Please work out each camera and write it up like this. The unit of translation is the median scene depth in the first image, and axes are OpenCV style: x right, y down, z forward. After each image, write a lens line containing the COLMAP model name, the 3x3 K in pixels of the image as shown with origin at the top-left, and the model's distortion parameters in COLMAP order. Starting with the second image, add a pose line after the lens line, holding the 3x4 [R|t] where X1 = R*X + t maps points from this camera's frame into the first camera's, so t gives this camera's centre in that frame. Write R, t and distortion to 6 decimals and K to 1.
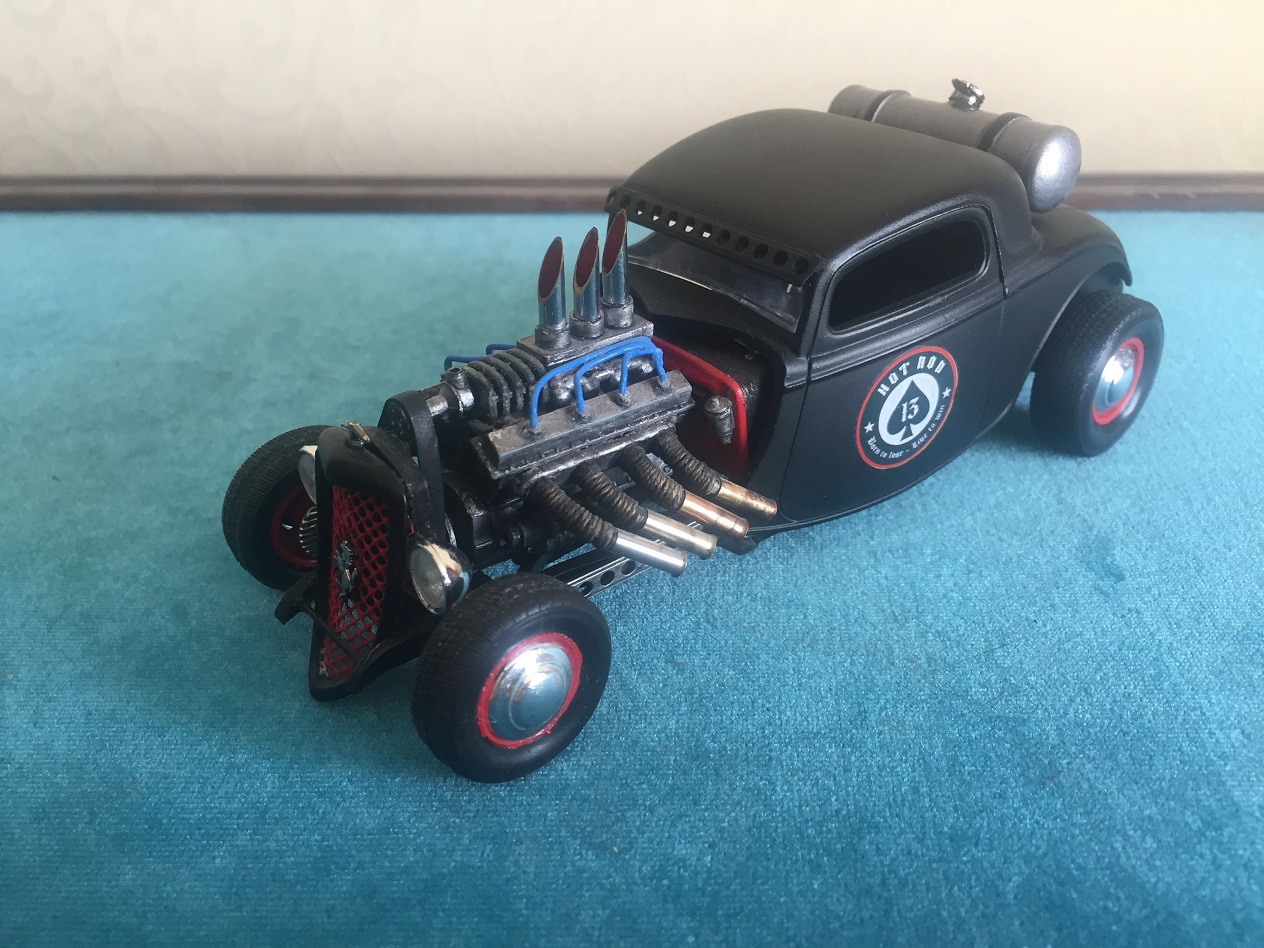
lens RADIAL K [[1166.7, 0, 632.8], [0, 1166.7, 473.9], [0, 0, 1]] dist [0.005027, 0.000000]
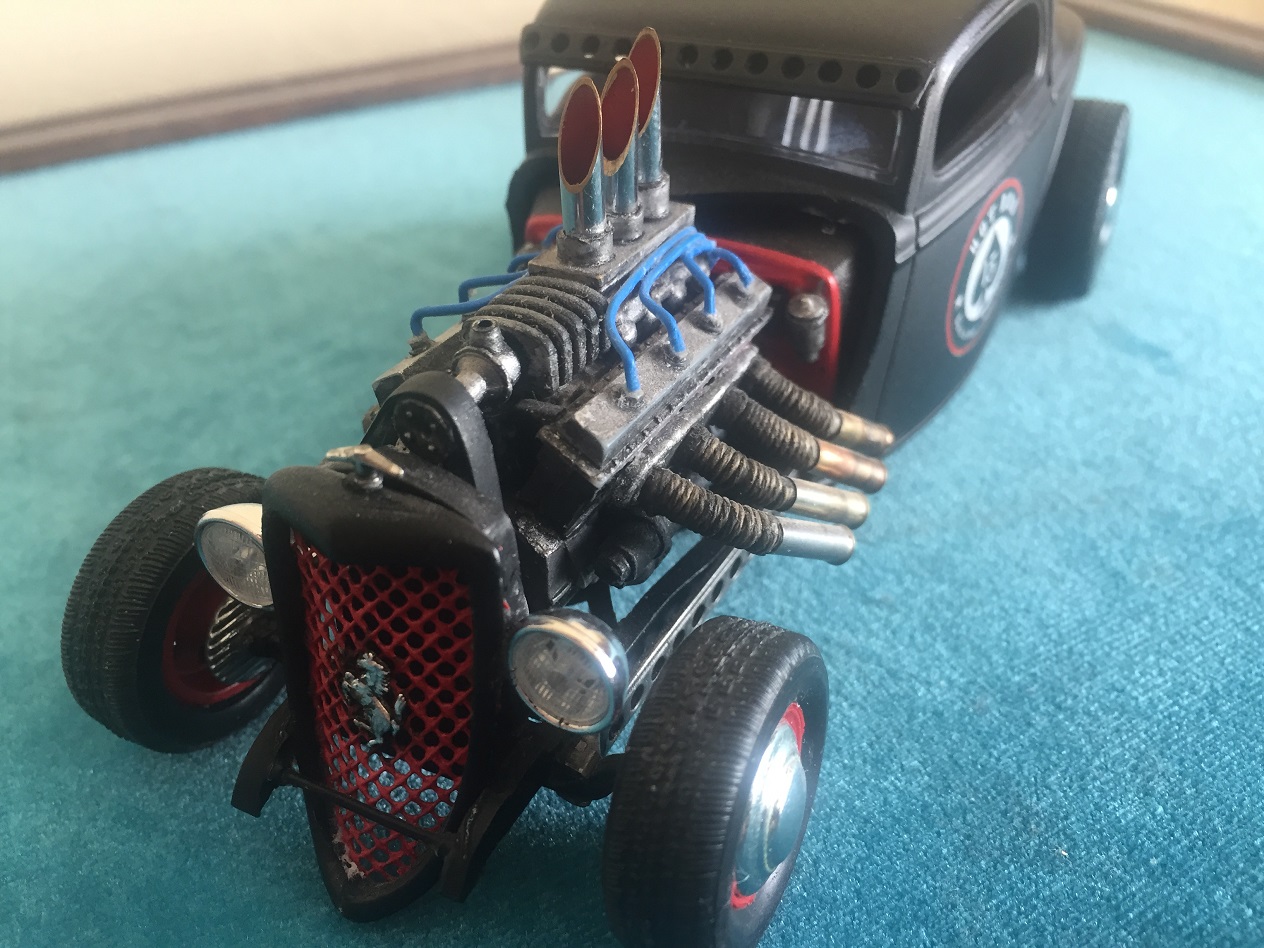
lens RADIAL K [[1166.7, 0, 626.2], [0, 1166.7, 477.3], [0, 0, 1]] dist [0.005027, 0.000000]
pose [[0.921892, -0.236781, 0.306674, -0.274107], [0.220303, 0.971471, 0.087814, -0.047712], [-0.318718, -0.013394, 0.947755, 0.398546]]
